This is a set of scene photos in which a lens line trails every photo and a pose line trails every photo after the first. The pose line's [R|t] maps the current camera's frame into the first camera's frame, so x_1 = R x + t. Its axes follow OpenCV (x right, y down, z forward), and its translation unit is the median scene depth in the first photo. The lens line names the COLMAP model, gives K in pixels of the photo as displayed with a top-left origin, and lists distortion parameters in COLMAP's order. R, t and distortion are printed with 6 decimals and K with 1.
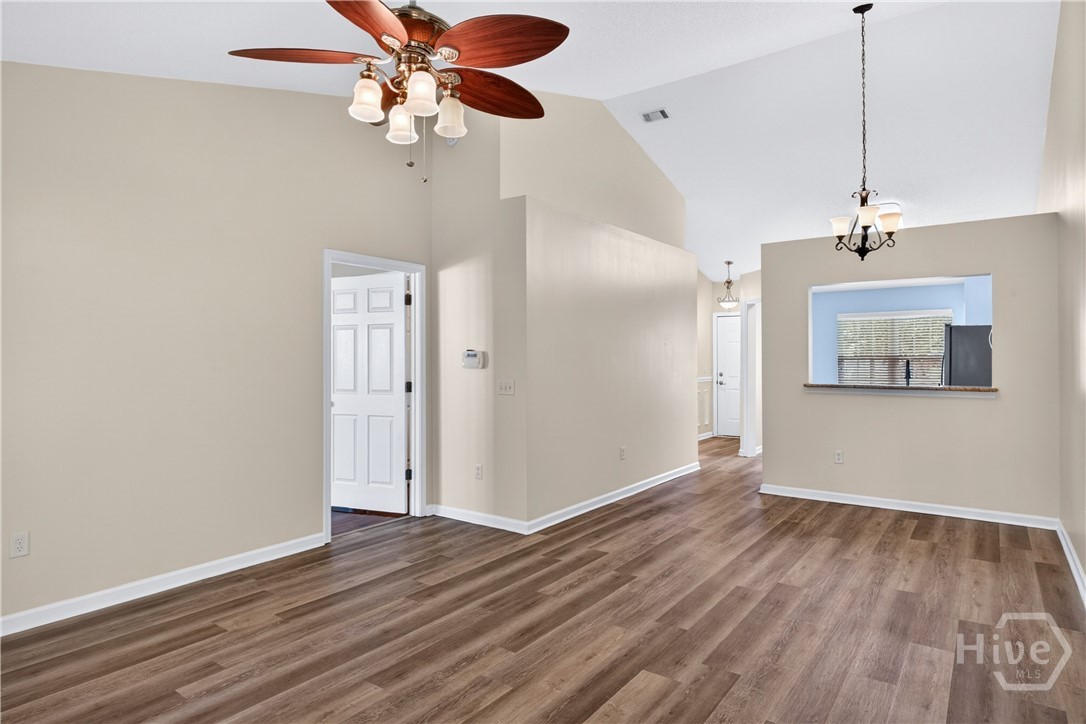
lens RADIAL K [[620.1, 0, 547.8], [0, 620.1, 355.5], [0, 0, 1]] dist [-0.006243, -0.000439]
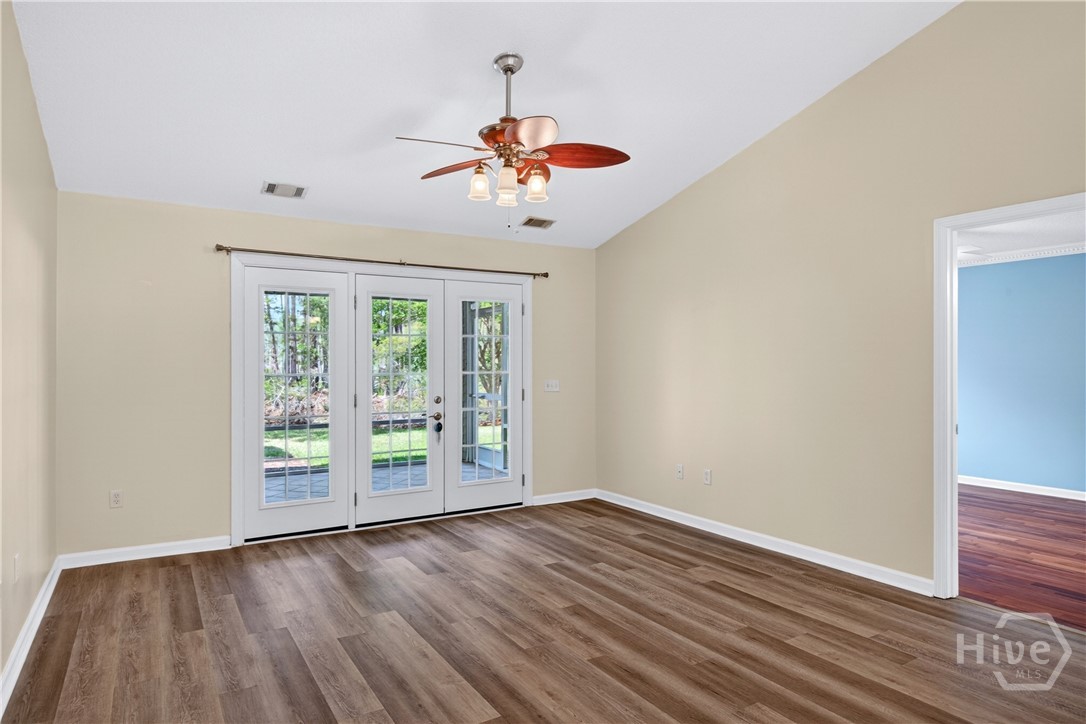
lens RADIAL K [[635.2, 0, 526.7], [0, 635.2, 363.0], [0, 0, 1]] dist [-0.004524, -0.000621]
pose [[-0.393290, 0.003991, -0.919406, 0.798870], [0.004662, 0.999986, 0.002347, 0.003553], [0.919403, -0.003363, -0.393304, 1.148411]]
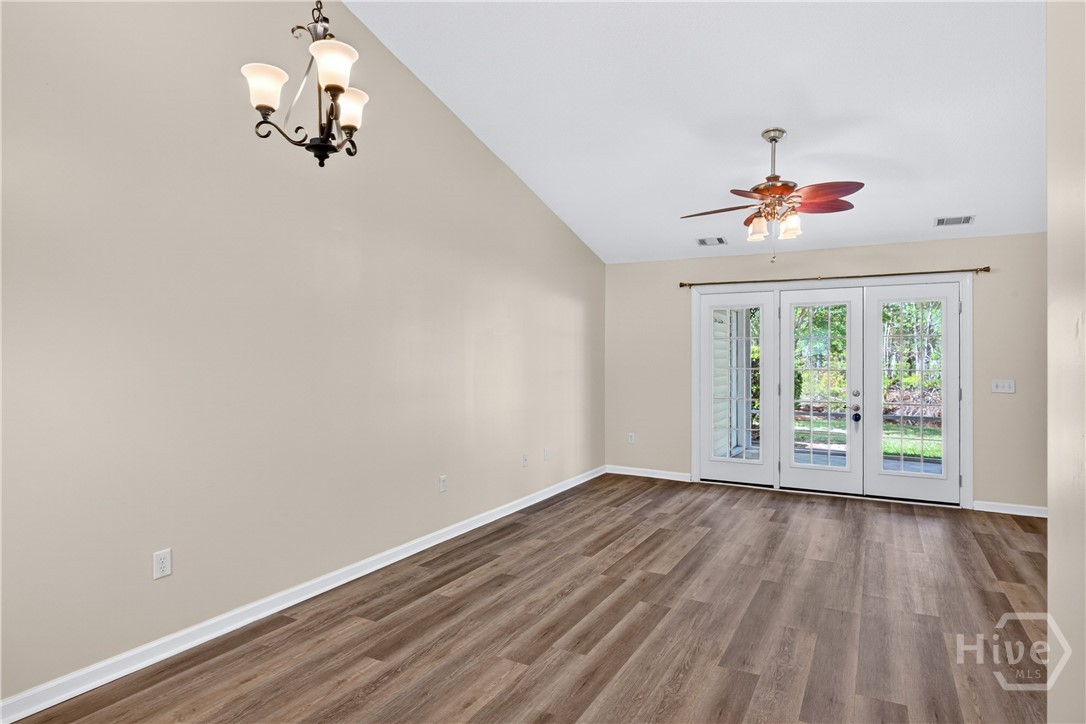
lens RADIAL K [[620.1, 0, 547.8], [0, 620.1, 355.5], [0, 0, 1]] dist [-0.006243, -0.000439]
pose [[-0.991247, -0.003264, -0.131979, 0.513958], [-0.002529, 0.999980, -0.005732, 0.003136], [0.131995, -0.005348, -0.991236, 1.987994]]
